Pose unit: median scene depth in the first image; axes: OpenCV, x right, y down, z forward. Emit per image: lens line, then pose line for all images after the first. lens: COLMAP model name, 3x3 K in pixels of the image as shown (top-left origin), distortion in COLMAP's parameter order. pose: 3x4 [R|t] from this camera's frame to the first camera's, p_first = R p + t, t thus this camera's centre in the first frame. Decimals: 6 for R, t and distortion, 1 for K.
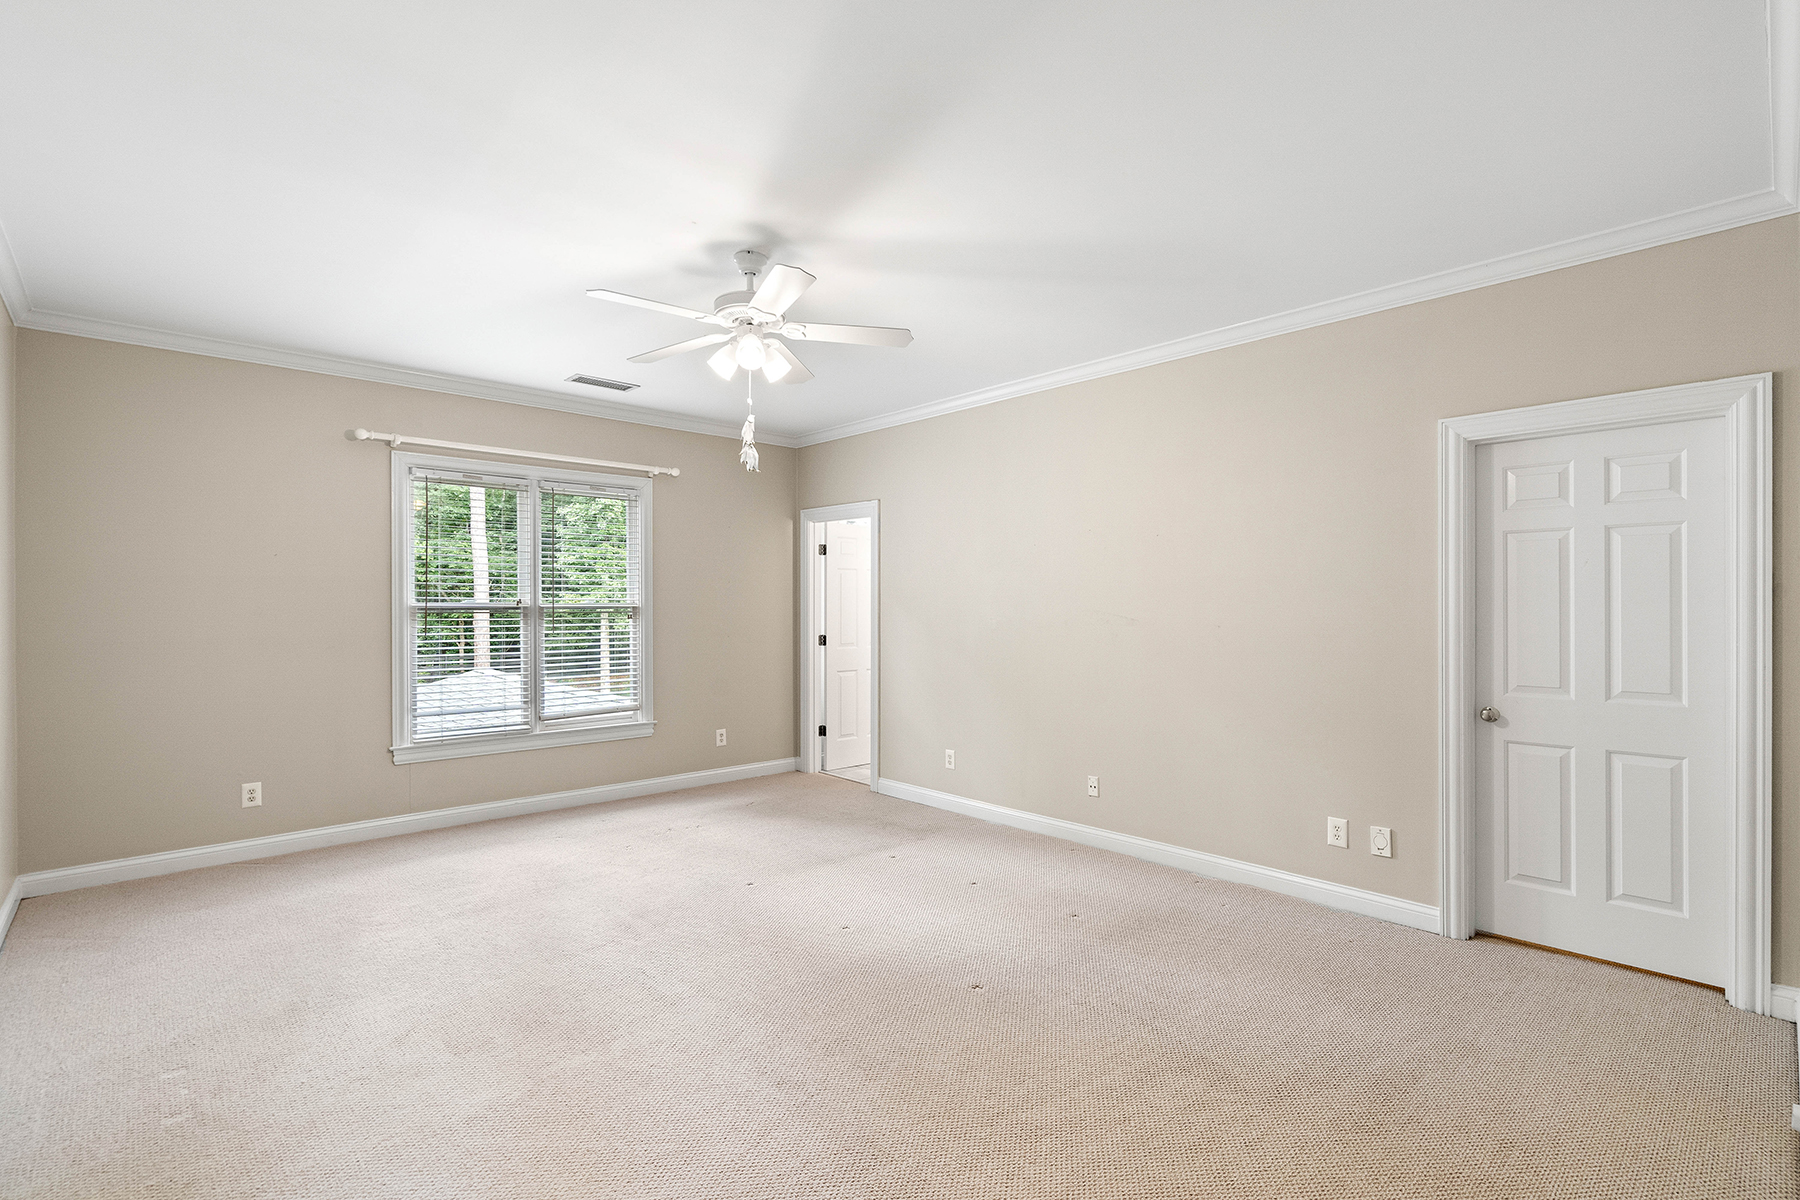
lens RADIAL K [[819.8, 0, 900.0], [0, 819.8, 600.0], [0, 0, 1]] dist [0.001247, 0.000591]
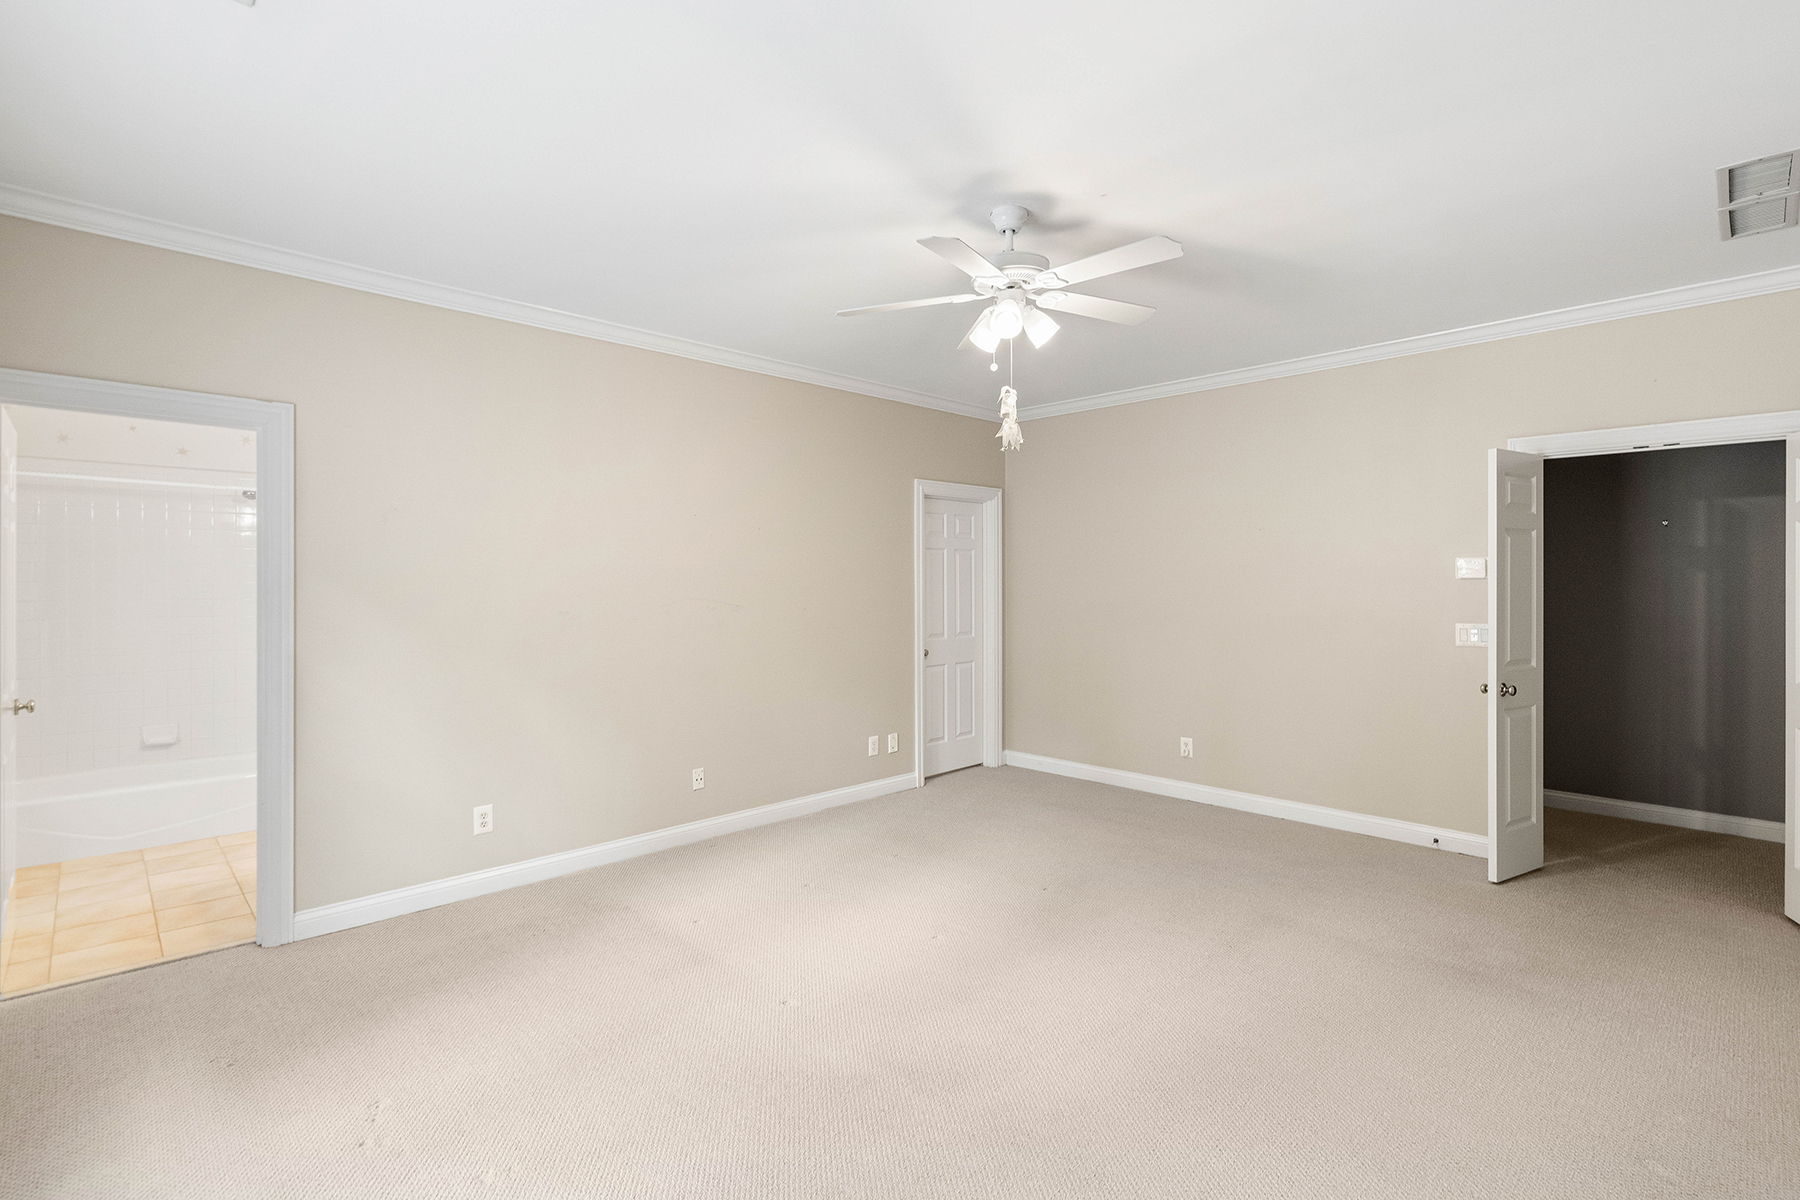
lens RADIAL K [[841.1, 0, 895.5], [0, 841.1, 588.8], [0, 0, 1]] dist [-0.000596, -0.000034]
pose [[-0.021236, -0.003581, 0.999768, -1.012818], [0.000492, 0.999993, 0.003593, -0.003572], [-0.999774, 0.000568, -0.021234, 1.038765]]
